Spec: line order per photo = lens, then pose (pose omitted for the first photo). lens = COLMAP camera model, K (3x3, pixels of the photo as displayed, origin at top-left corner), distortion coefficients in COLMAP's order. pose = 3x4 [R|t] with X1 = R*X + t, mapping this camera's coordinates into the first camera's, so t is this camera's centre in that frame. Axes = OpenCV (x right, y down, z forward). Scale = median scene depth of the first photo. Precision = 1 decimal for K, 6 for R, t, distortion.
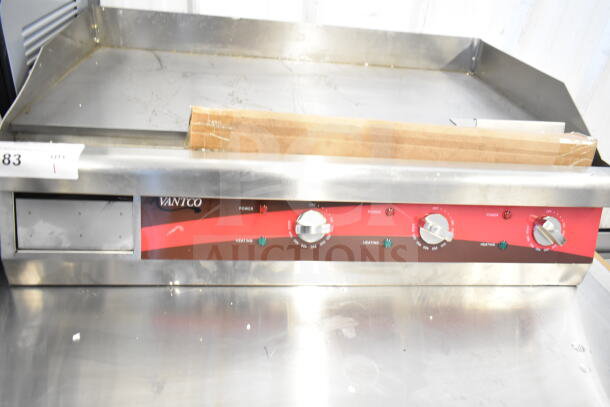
lens RADIAL K [[475.1, 0, 305.6], [0, 475.1, 206.1], [0, 0, 1]] dist [-0.015997, 0.015593]
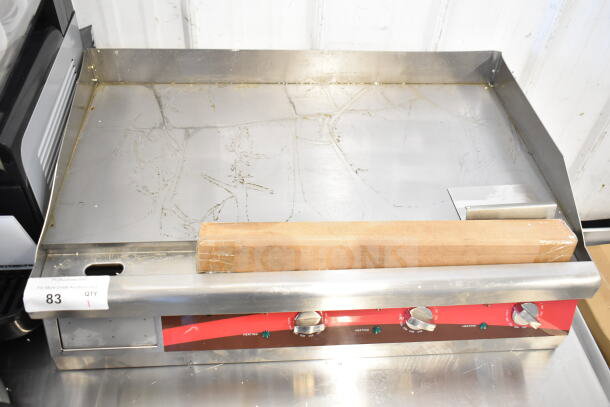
lens RADIAL K [[567.7, 0, 307.3], [0, 567.7, 203.9], [0, 0, 1]] dist [-0.014688, 0.000000]
pose [[0.998437, -0.007135, -0.055424, 0.083348], [0.020330, 0.970229, 0.241334, -0.536715], [0.052052, -0.242084, 0.968858, -0.241849]]
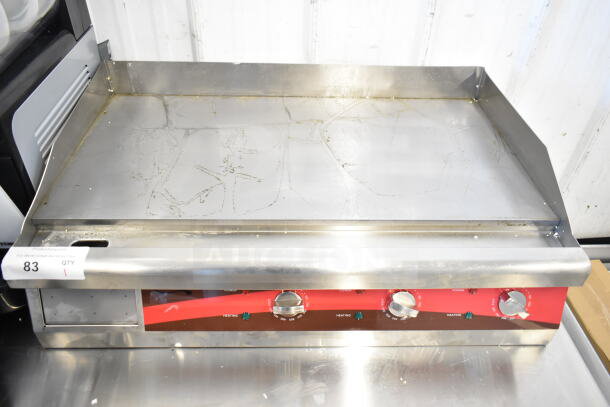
lens RADIAL K [[475.1, 0, 303.8], [0, 475.1, 204.6], [0, 0, 1]] dist [-0.015997, 0.015593]
pose [[0.993786, -0.001149, -0.111302, 0.167064], [0.015862, 0.991203, 0.131395, -0.325271], [0.110172, -0.132344, 0.985062, -0.076506]]
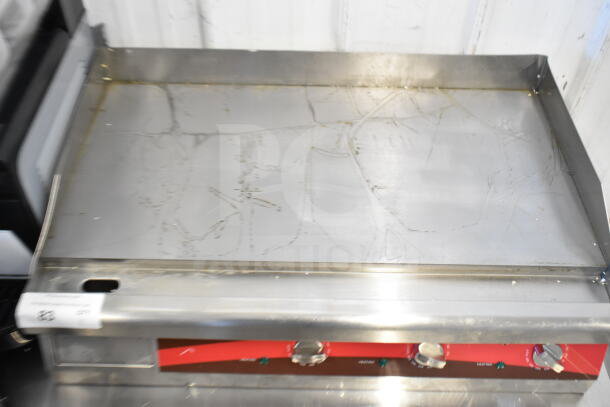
lens RADIAL K [[624.8, 0, 309.3], [0, 624.8, 201.5], [0, 0, 1]] dist [-0.018850, 0.000000]
pose [[0.988813, 0.033684, -0.145305, 0.198608], [0.006423, 0.963648, 0.267098, -0.633731], [0.149019, -0.265043, 0.952652, -0.249824]]
